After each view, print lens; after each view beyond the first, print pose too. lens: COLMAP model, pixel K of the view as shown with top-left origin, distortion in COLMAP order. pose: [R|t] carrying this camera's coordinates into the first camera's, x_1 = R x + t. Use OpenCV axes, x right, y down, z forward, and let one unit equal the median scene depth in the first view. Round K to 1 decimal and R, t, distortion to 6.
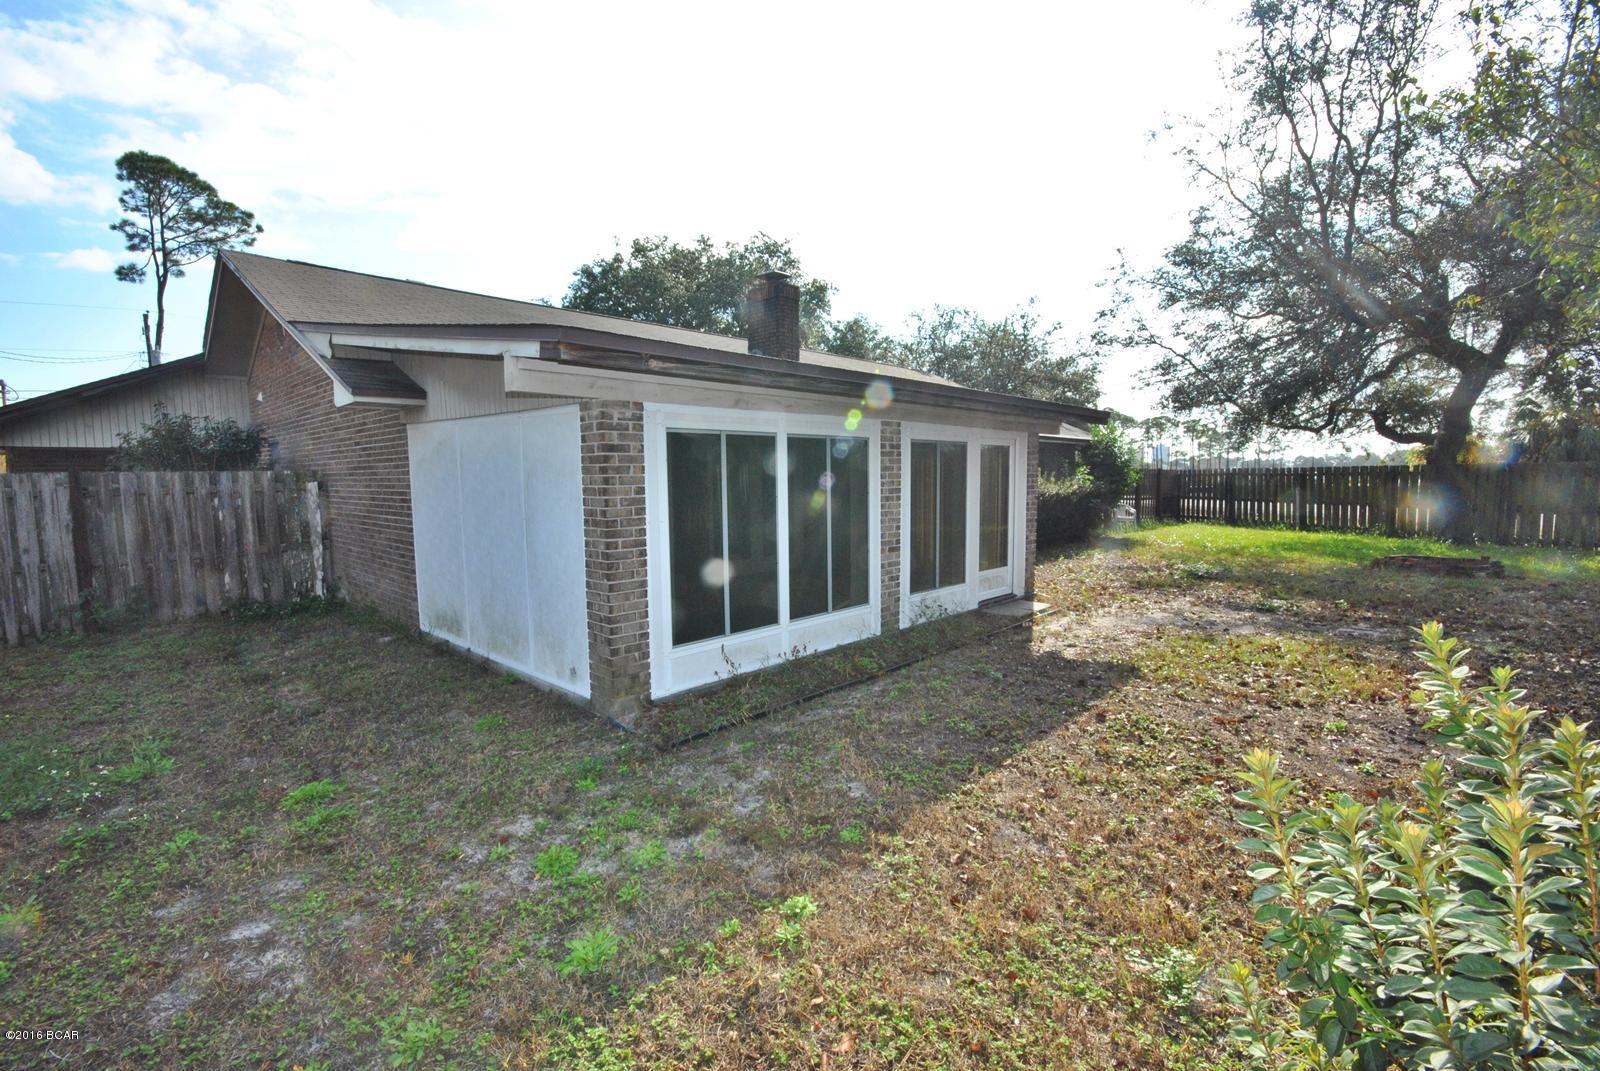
lens RADIAL K [[717.8, 0, 805.5], [0, 717.8, 534.8], [0, 0, 1]] dist [0.010914, -0.012324]
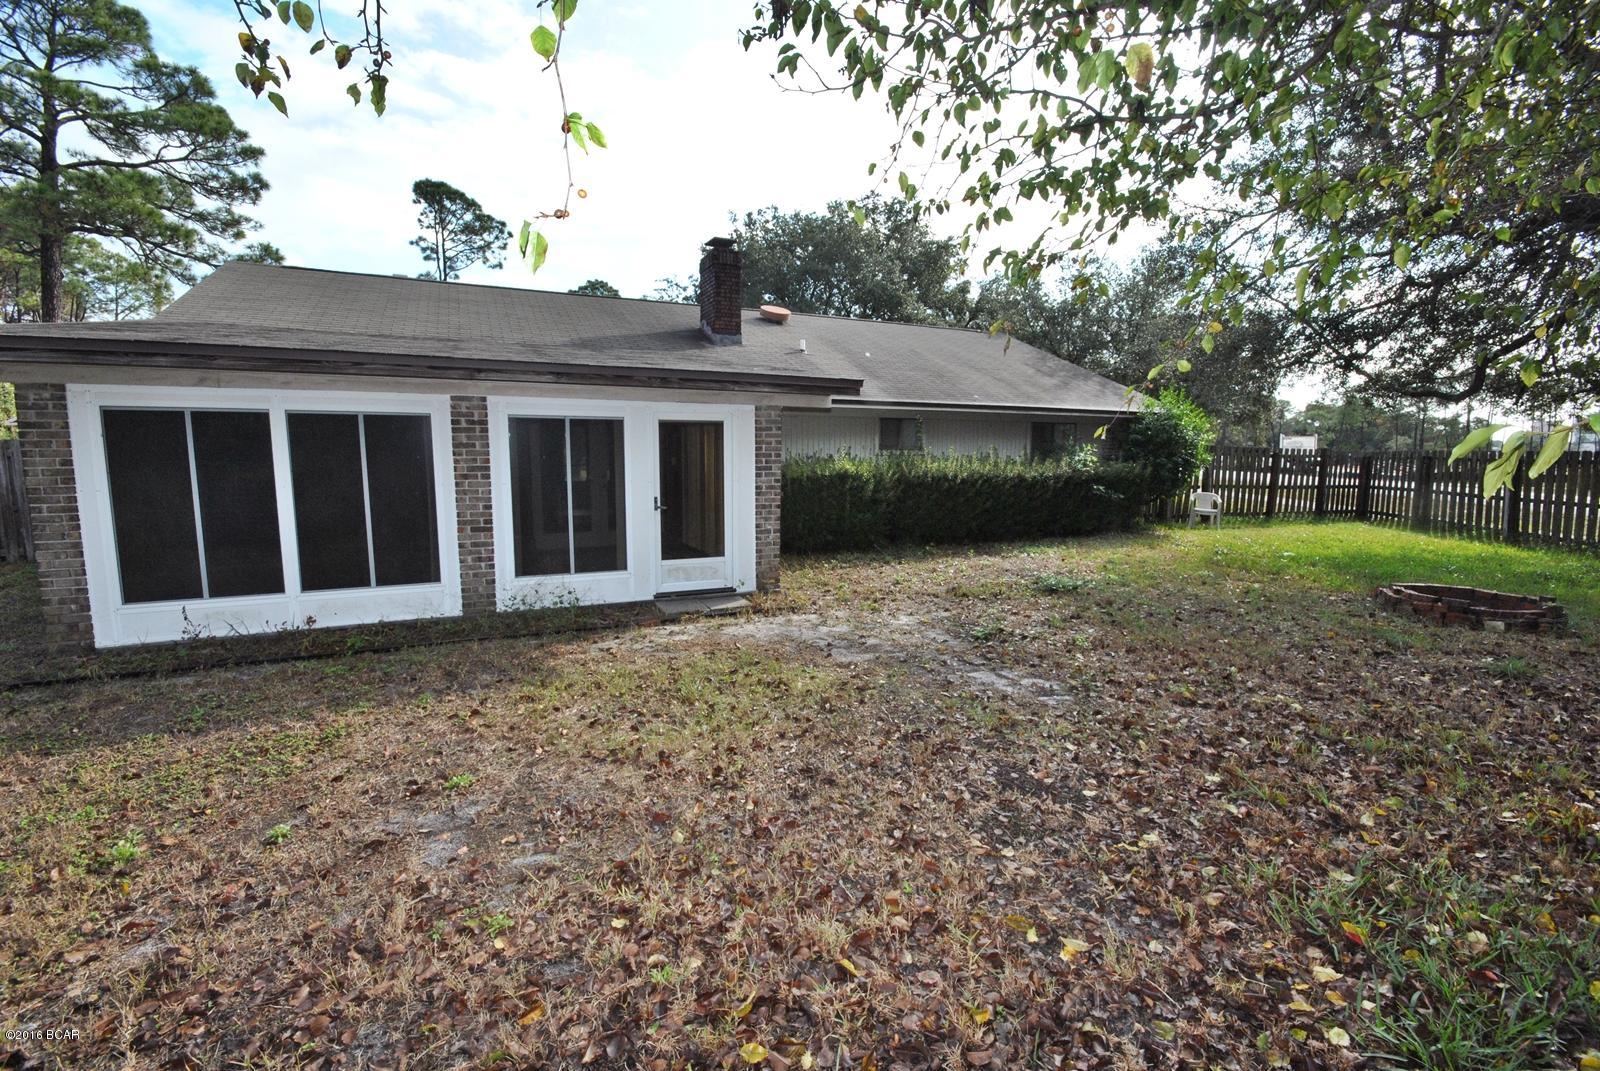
lens RADIAL K [[710.4, 0, 800.0], [0, 710.4, 535.5], [0, 0, 1]] dist [0.020242, -0.019551]
pose [[0.928711, 0.063330, -0.365356, 0.866964], [-0.047385, 0.997498, 0.052454, -0.041727], [0.367764, -0.031402, 0.929389, 0.264738]]
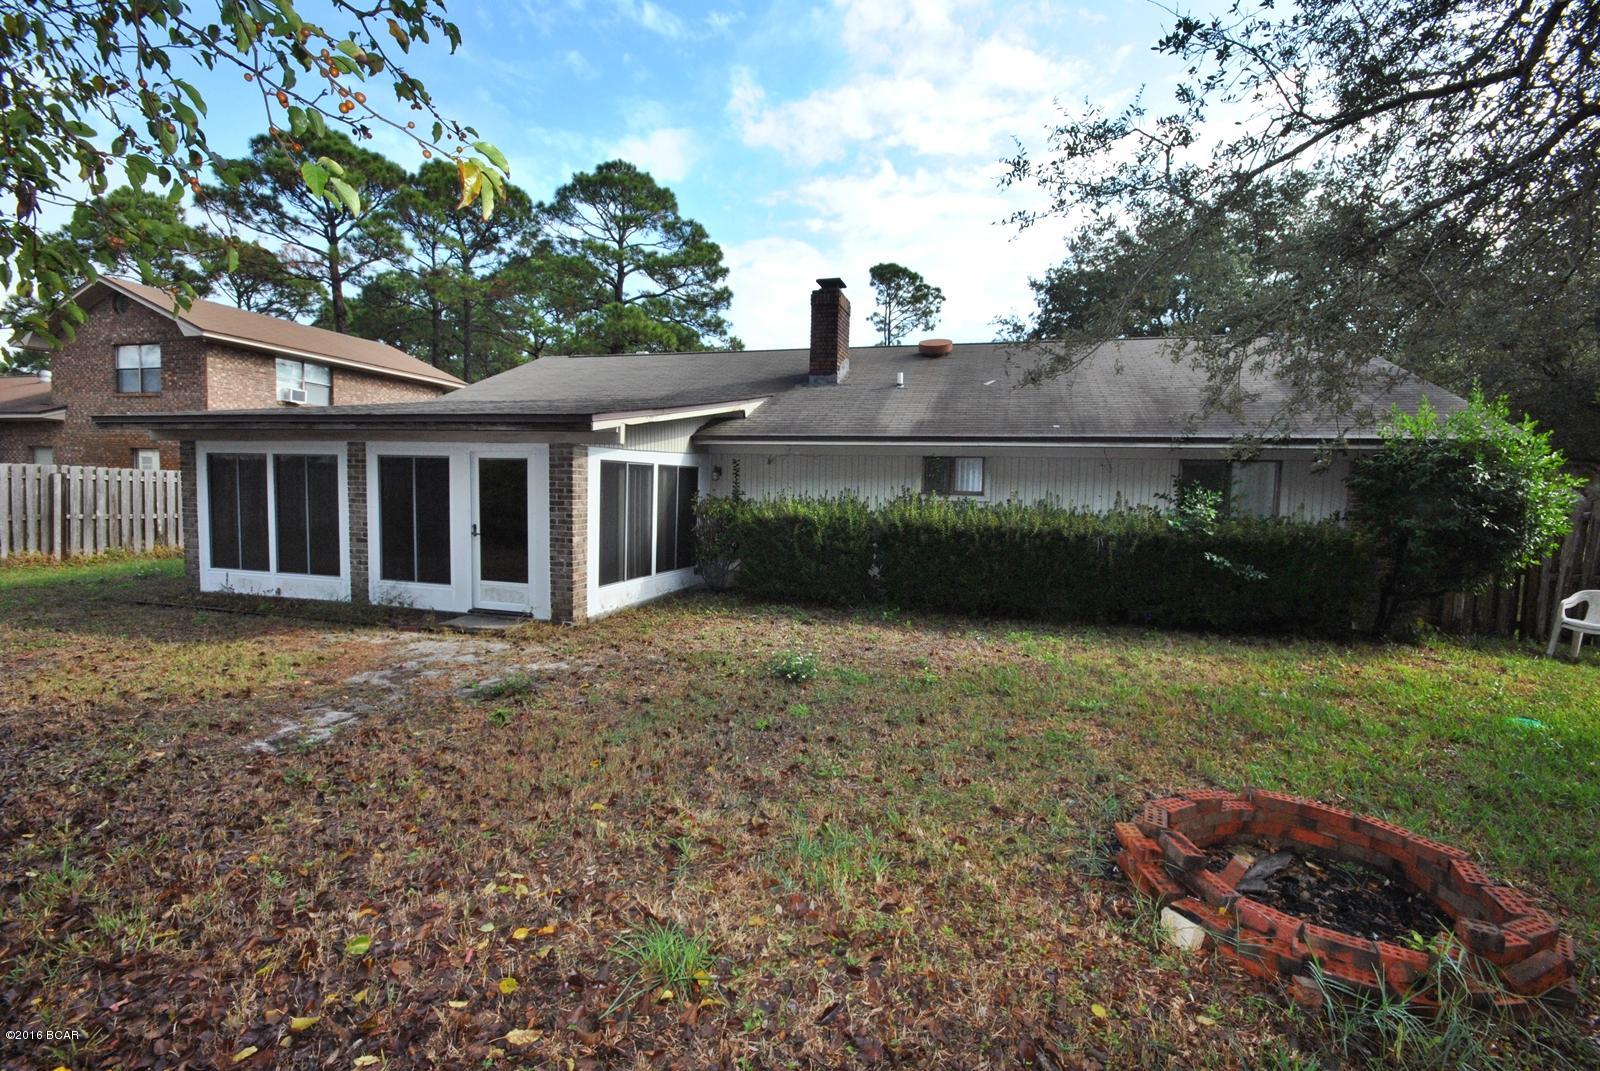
lens RADIAL K [[708.2, 0, 802.6], [0, 708.2, 534.6], [0, 0, 1]] dist [-0.000810, -0.000082]
pose [[0.457023, 0.081880, -0.885678, 1.609786], [-0.102091, 0.994002, 0.039214, -0.120599], [0.883577, 0.072499, 0.462641, 1.104917]]
